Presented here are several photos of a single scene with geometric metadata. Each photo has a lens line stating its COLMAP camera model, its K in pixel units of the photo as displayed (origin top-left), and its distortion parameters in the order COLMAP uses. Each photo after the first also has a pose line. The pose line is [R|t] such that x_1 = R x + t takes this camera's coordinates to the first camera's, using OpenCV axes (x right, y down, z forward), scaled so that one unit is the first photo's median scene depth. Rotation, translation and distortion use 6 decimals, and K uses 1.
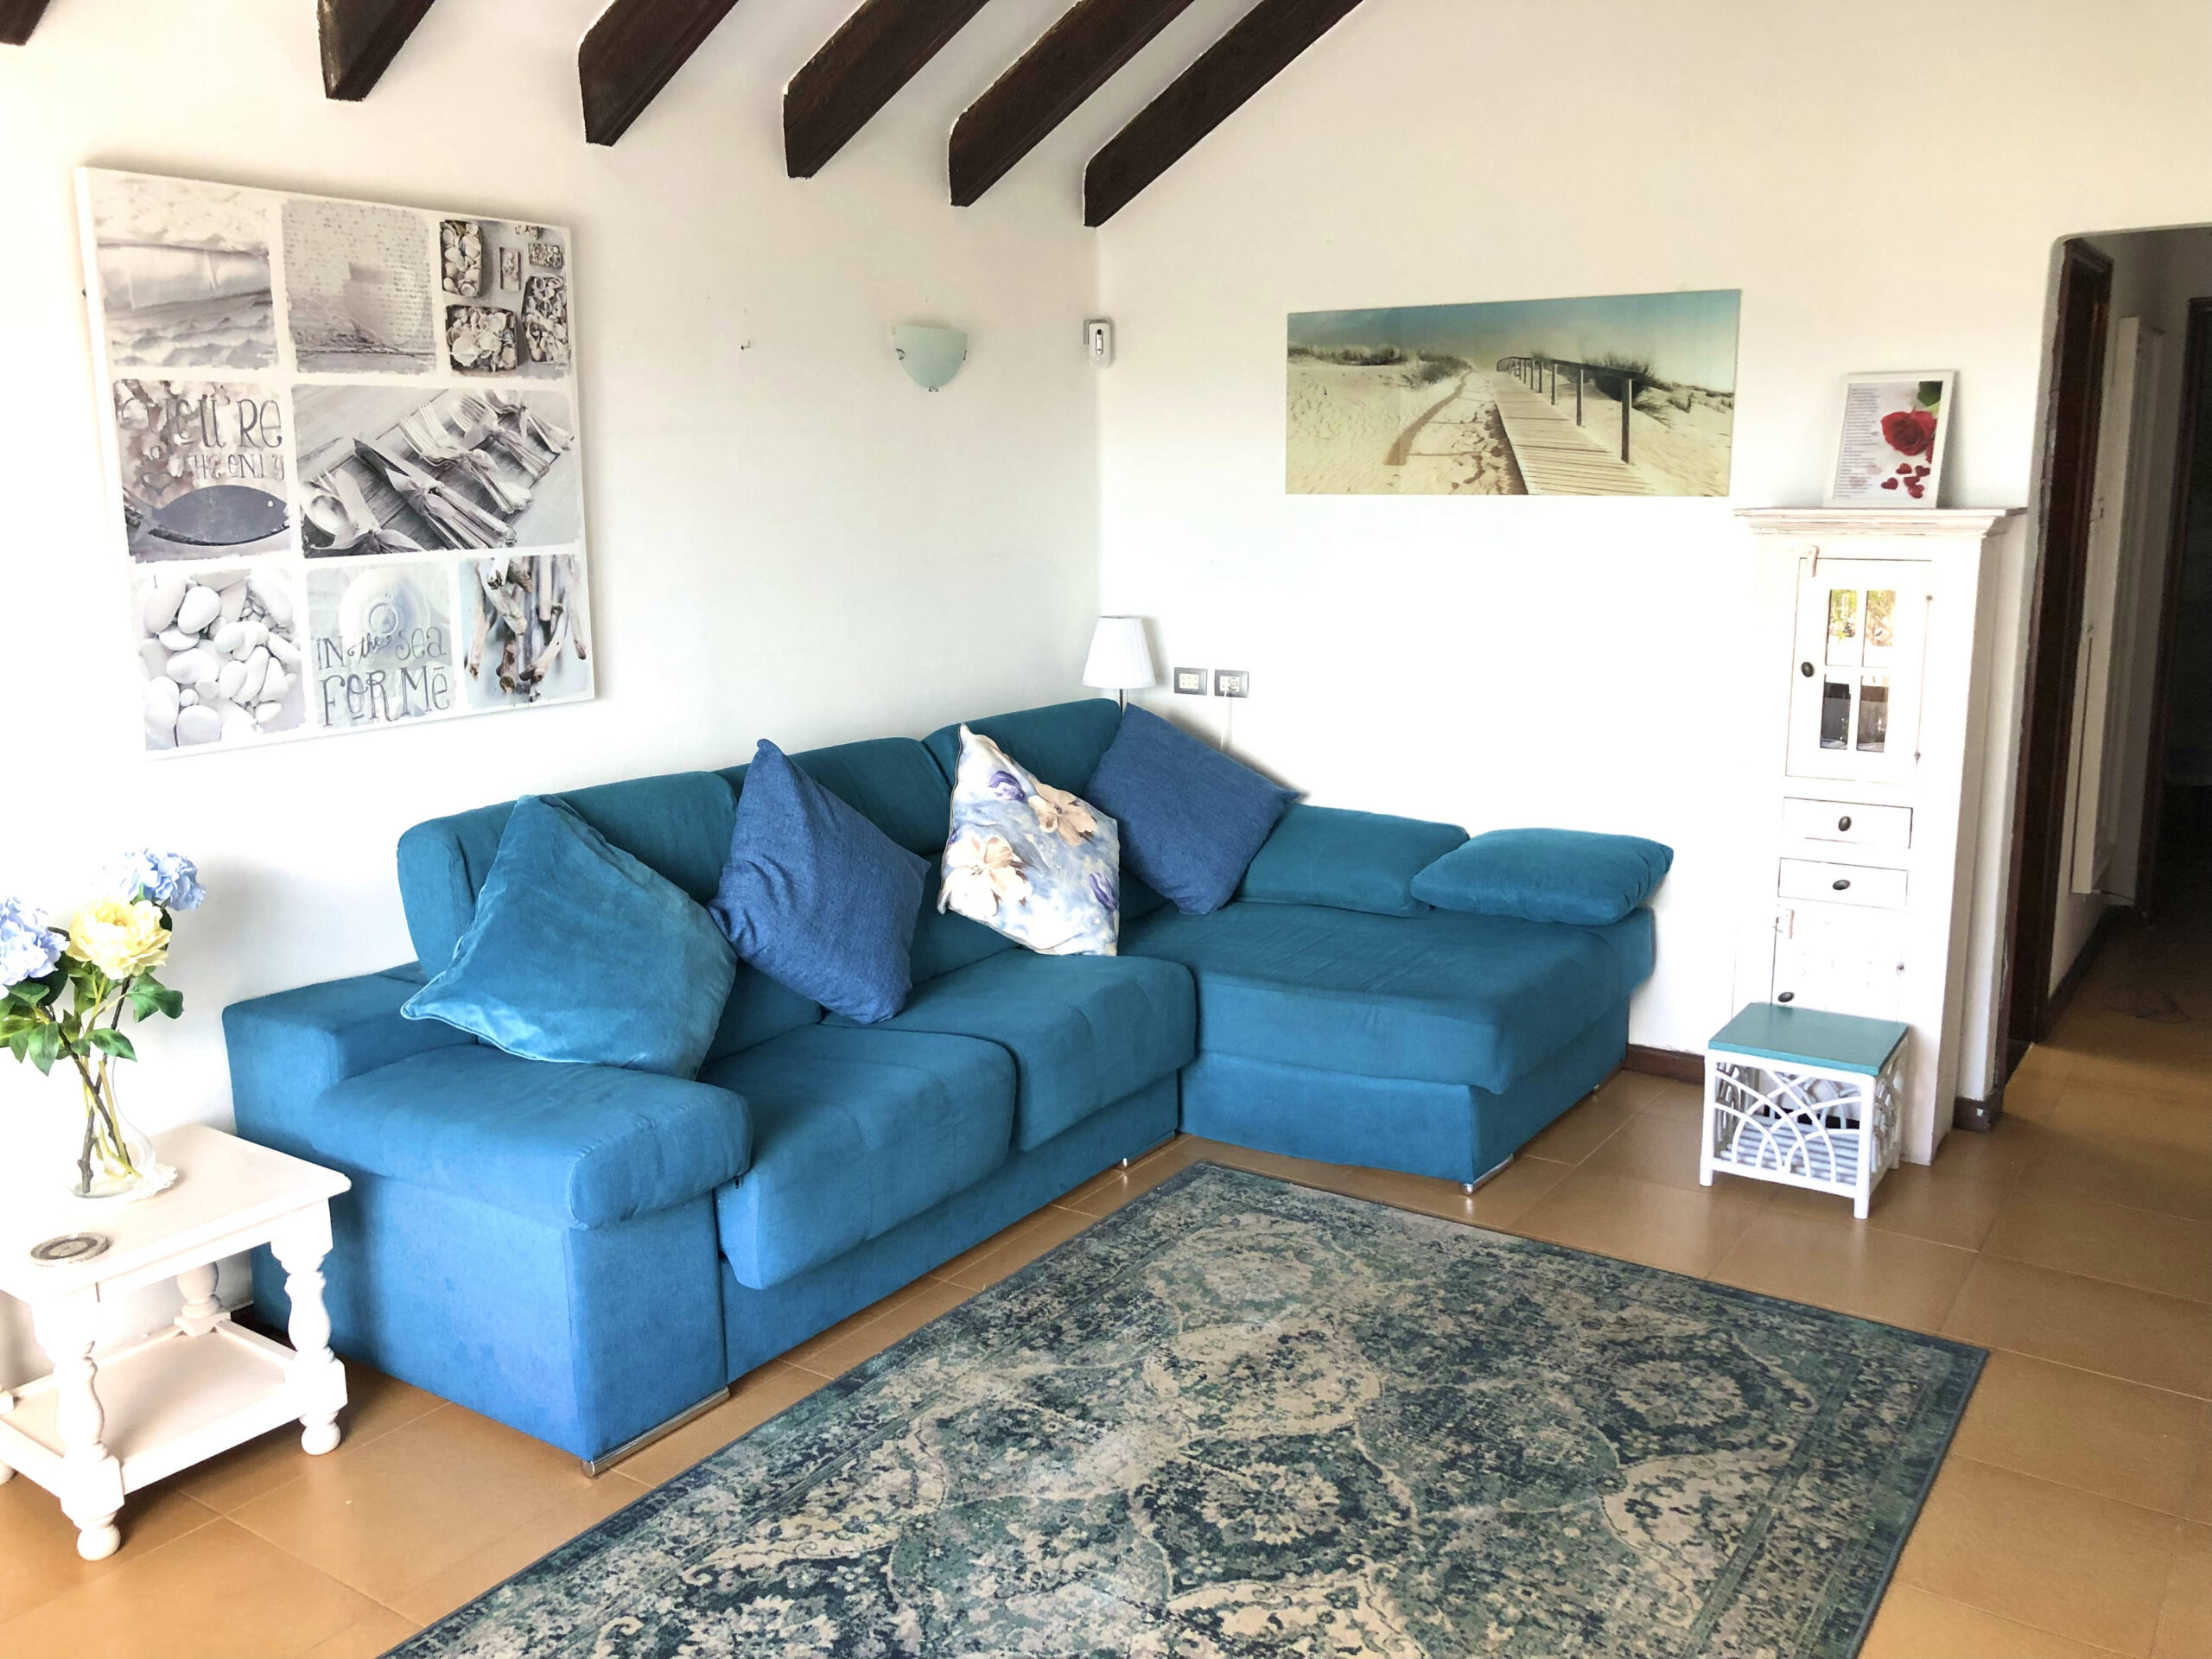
lens RADIAL K [[1837.8, 0, 1076.0], [0, 1837.8, 821.0], [0, 0, 1]] dist [0.022799, 0.012536]
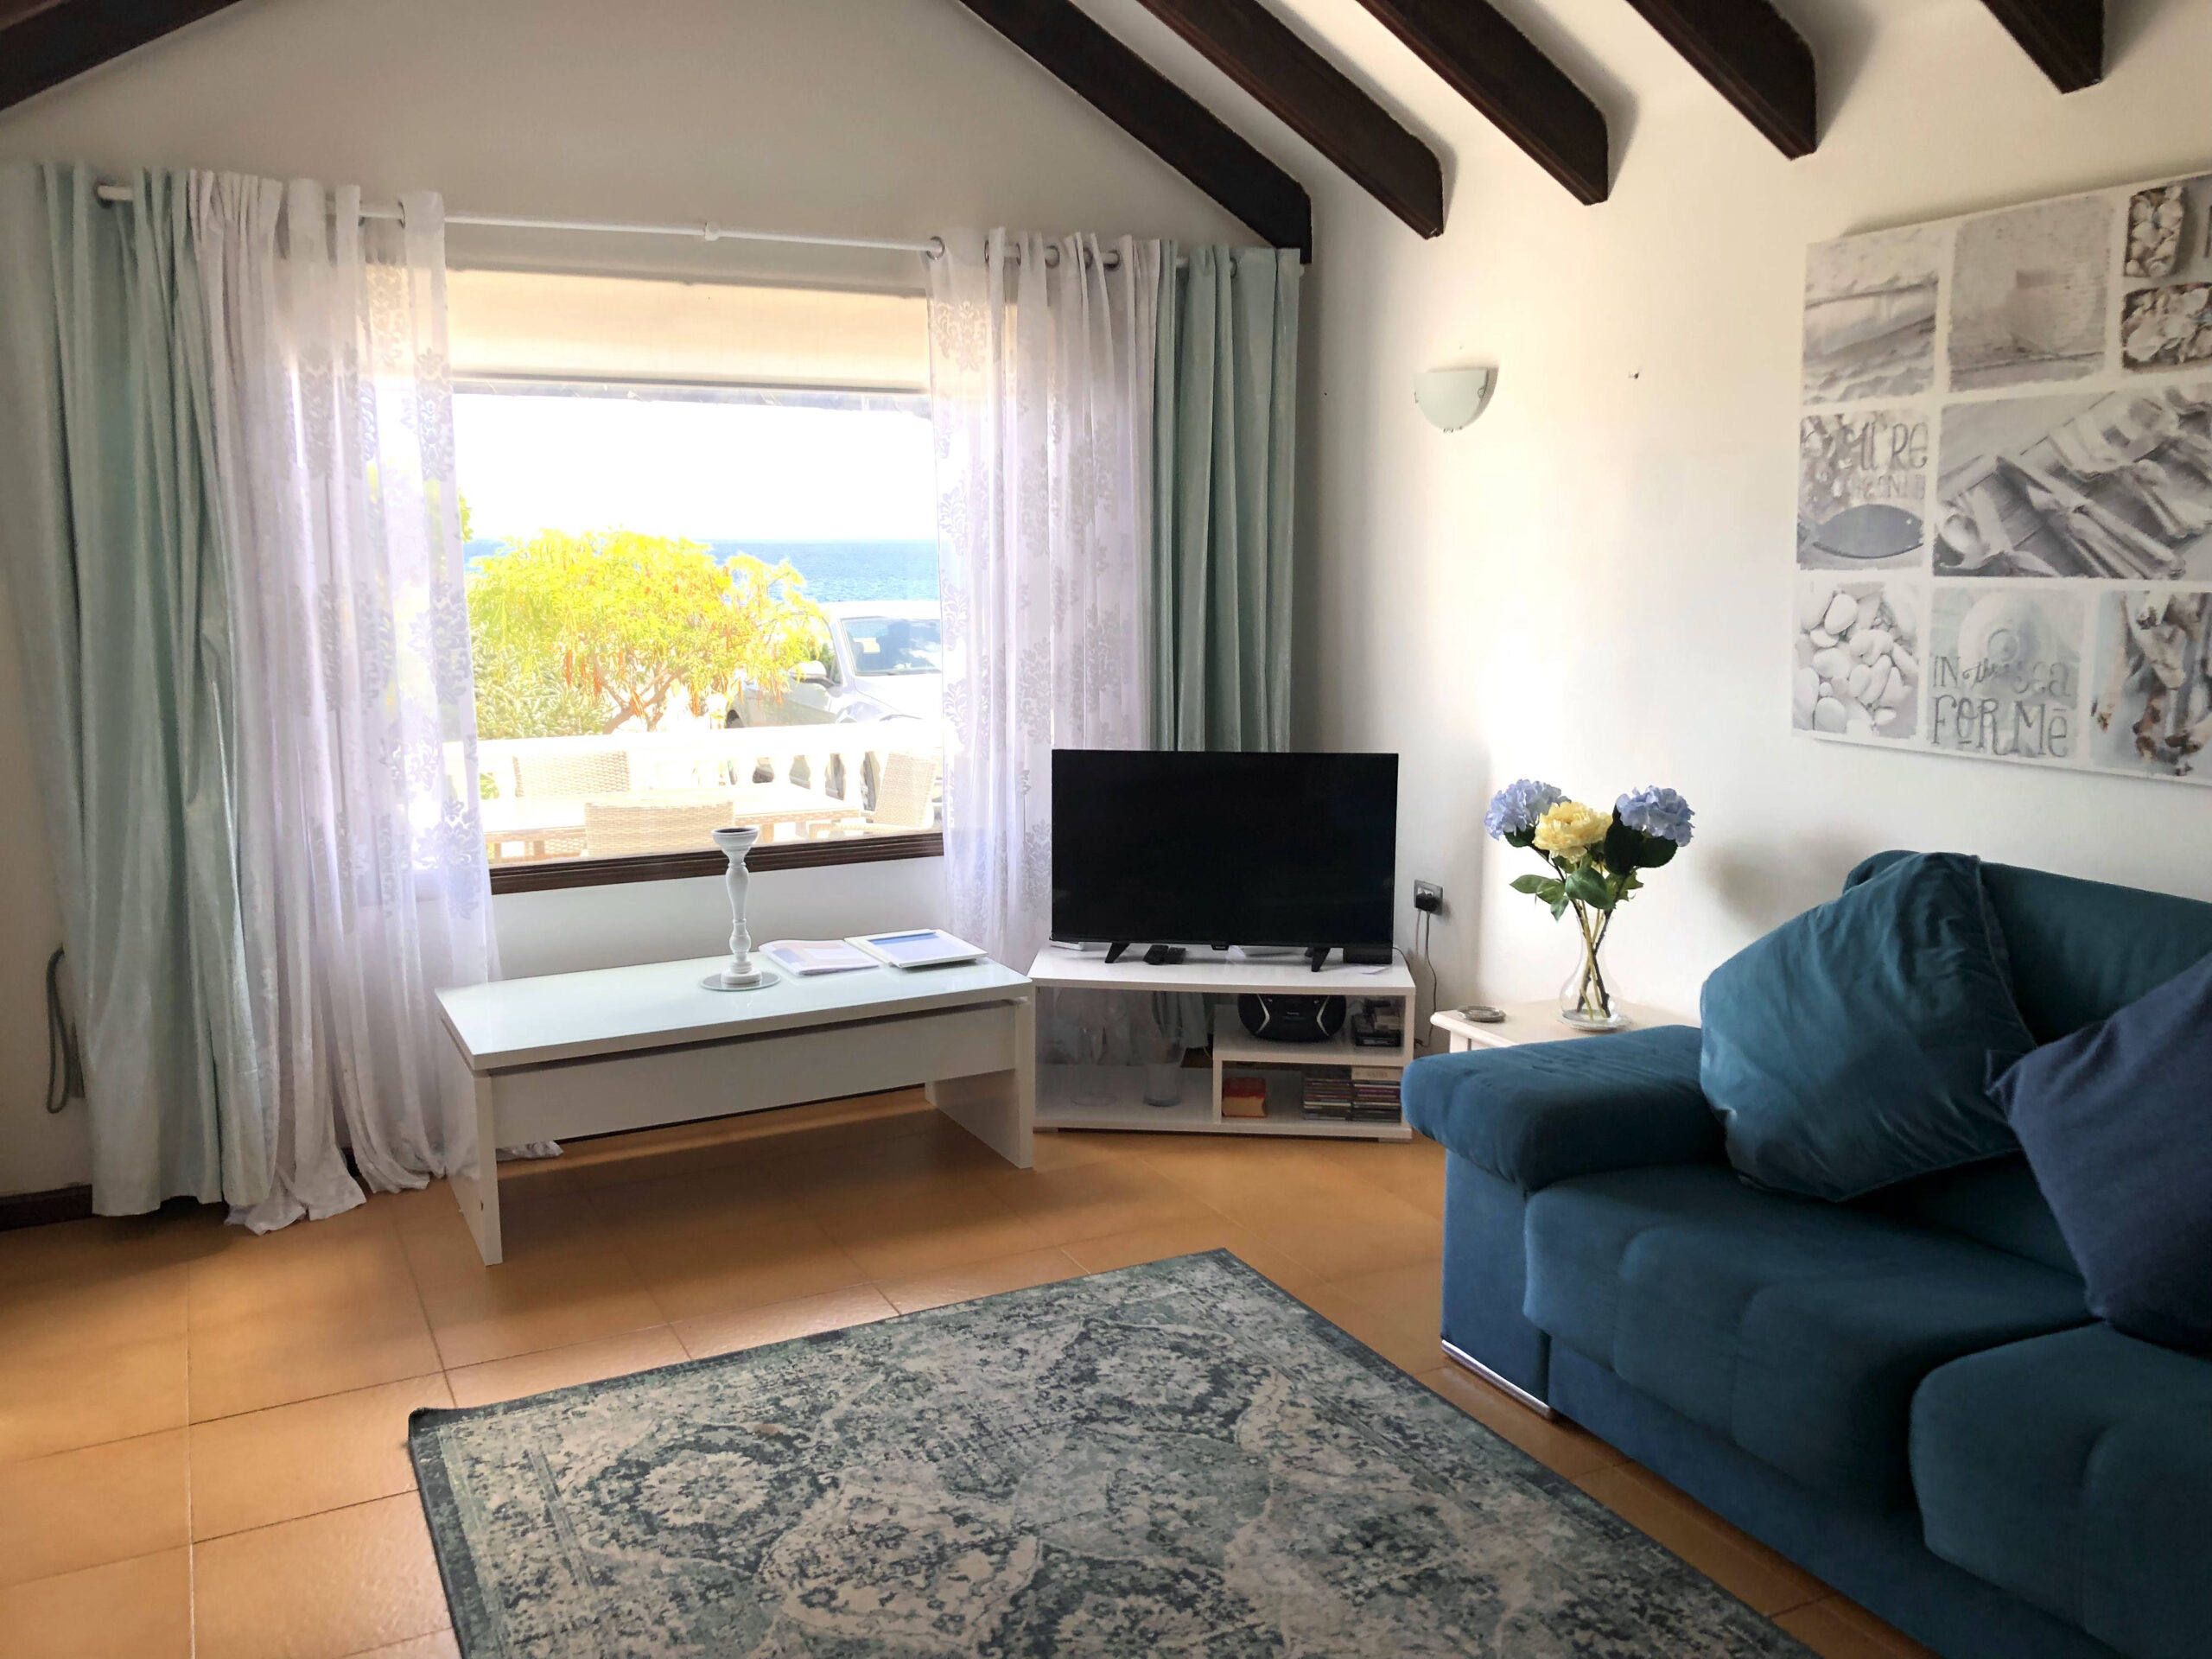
lens RADIAL K [[1818.2, 0, 1107.5], [0, 1818.2, 816.5], [0, 0, 1]] dist [0.012767, 0.011527]
pose [[-0.468034, 0.154261, -0.870142, 0.687097], [-0.154799, 0.955111, 0.252589, -0.198223], [0.870047, 0.252917, -0.423145, 1.058939]]
